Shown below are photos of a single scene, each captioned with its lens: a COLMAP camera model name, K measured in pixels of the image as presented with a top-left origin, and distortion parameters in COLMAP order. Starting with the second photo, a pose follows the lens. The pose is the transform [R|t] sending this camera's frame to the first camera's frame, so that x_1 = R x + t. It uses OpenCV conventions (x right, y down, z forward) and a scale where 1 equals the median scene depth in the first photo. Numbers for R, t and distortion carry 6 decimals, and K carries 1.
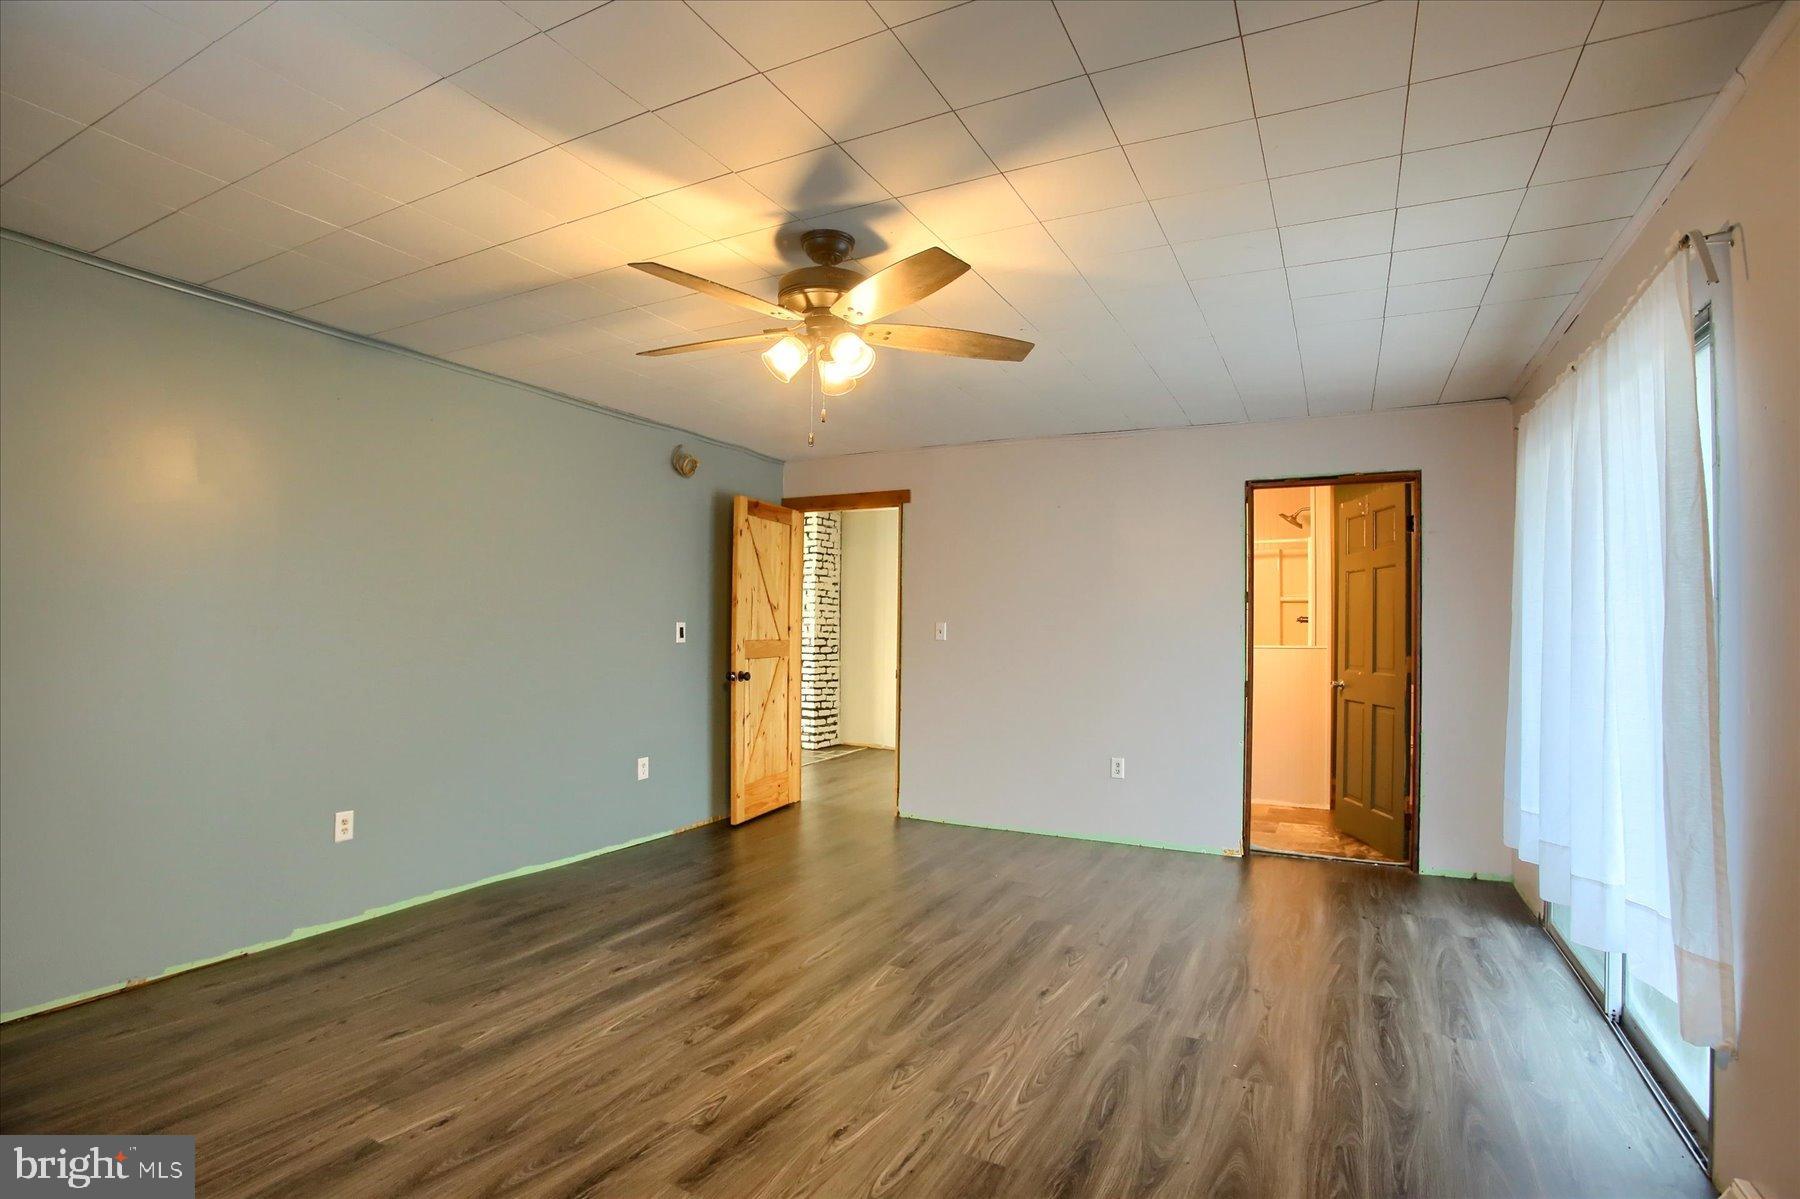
lens RADIAL K [[874.6, 0, 900.0], [0, 874.6, 599.5], [0, 0, 1]] dist [0.000753, 0.000278]
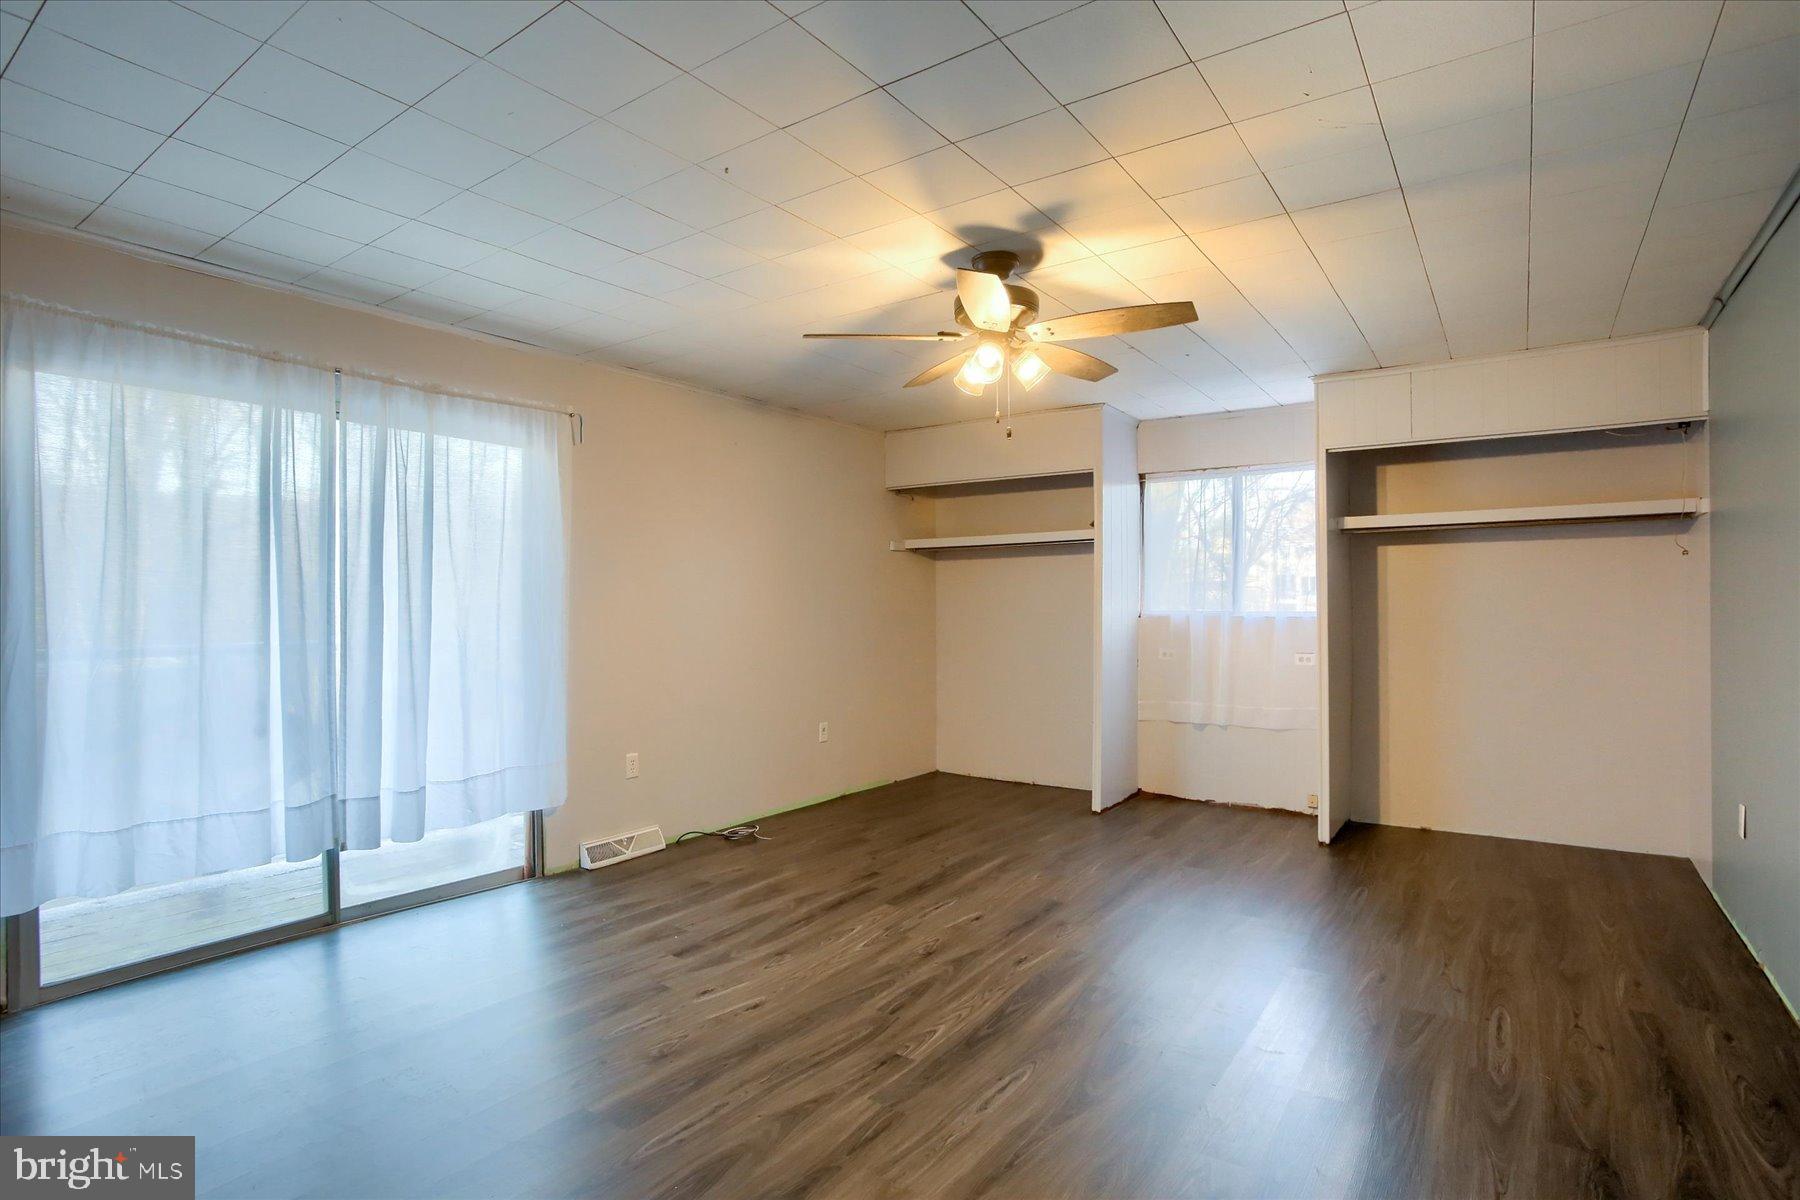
lens RADIAL K [[874.6, 0, 900.0], [0, 874.6, 600.0], [0, 0, 1]] dist [0.000753, 0.000278]
pose [[-0.989662, -0.008868, 0.143143, -0.124376], [-0.013669, 0.999375, -0.032586, 0.061373], [-0.142765, -0.034206, -0.989165, 2.108732]]
